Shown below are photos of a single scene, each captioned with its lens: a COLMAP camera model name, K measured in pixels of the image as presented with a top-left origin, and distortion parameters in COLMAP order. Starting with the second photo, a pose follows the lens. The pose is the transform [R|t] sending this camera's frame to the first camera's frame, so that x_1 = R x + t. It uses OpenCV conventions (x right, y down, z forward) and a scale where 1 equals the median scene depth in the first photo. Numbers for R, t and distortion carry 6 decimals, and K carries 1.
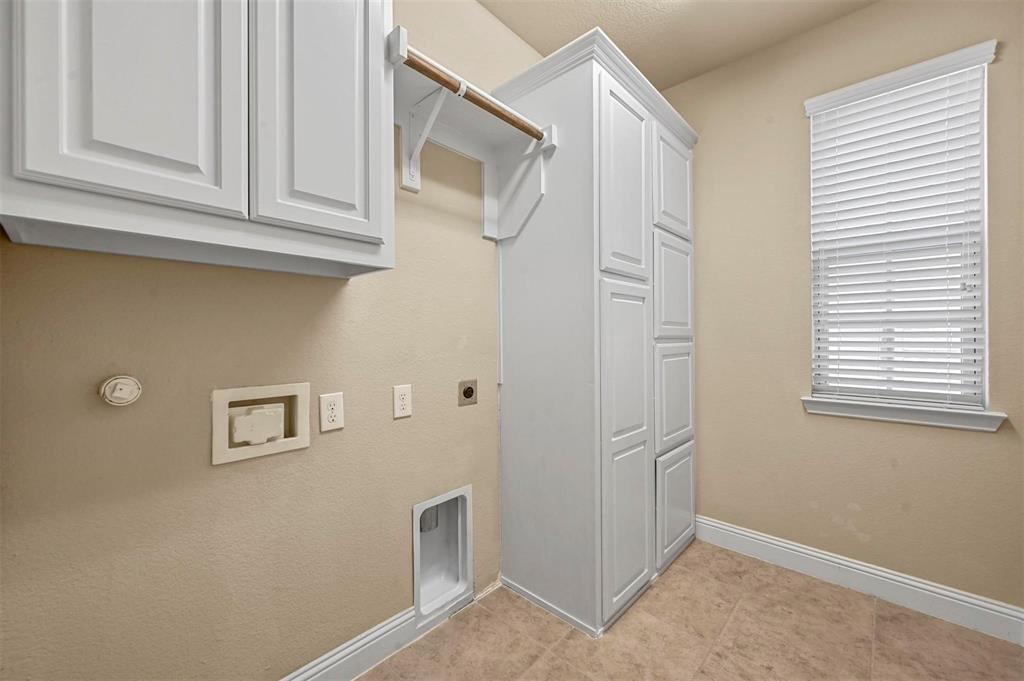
lens RADIAL K [[406.5, 0, 514.8], [0, 406.5, 339.3], [0, 0, 1]] dist [0.003026, -0.000015]
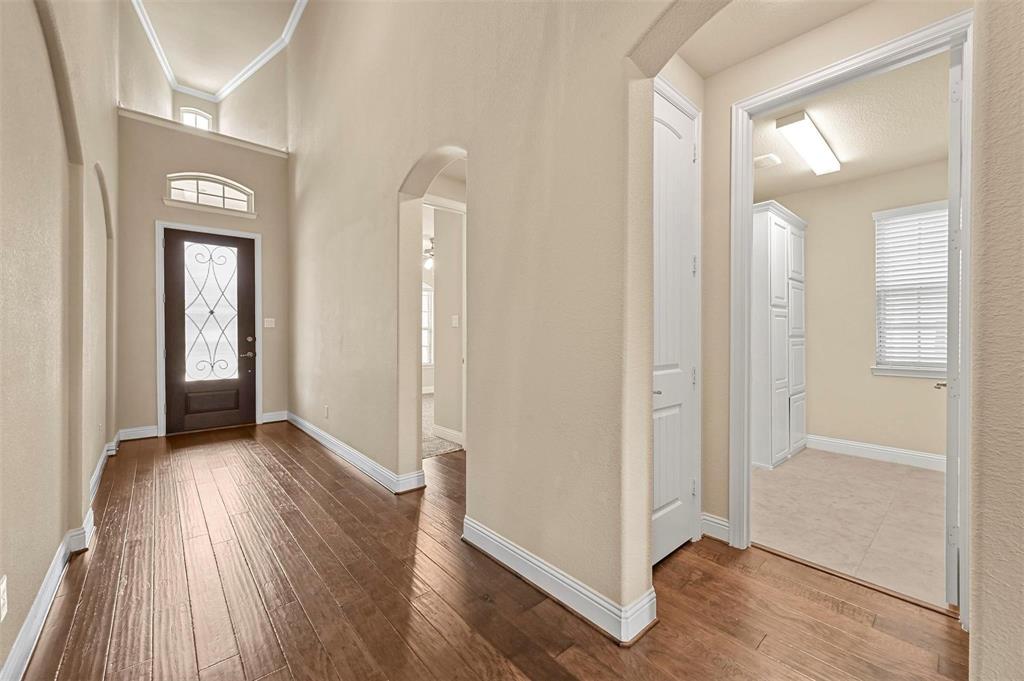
lens RADIAL K [[406.5, 0, 508.8], [0, 406.5, 339.2], [0, 0, 1]] dist [0.003026, -0.000015]
pose [[0.993927, 0.001023, -0.110033, -0.788417], [-0.001163, 0.999999, -0.001203, 0.016603], [0.110031, 0.001323, 0.993927, -1.110221]]
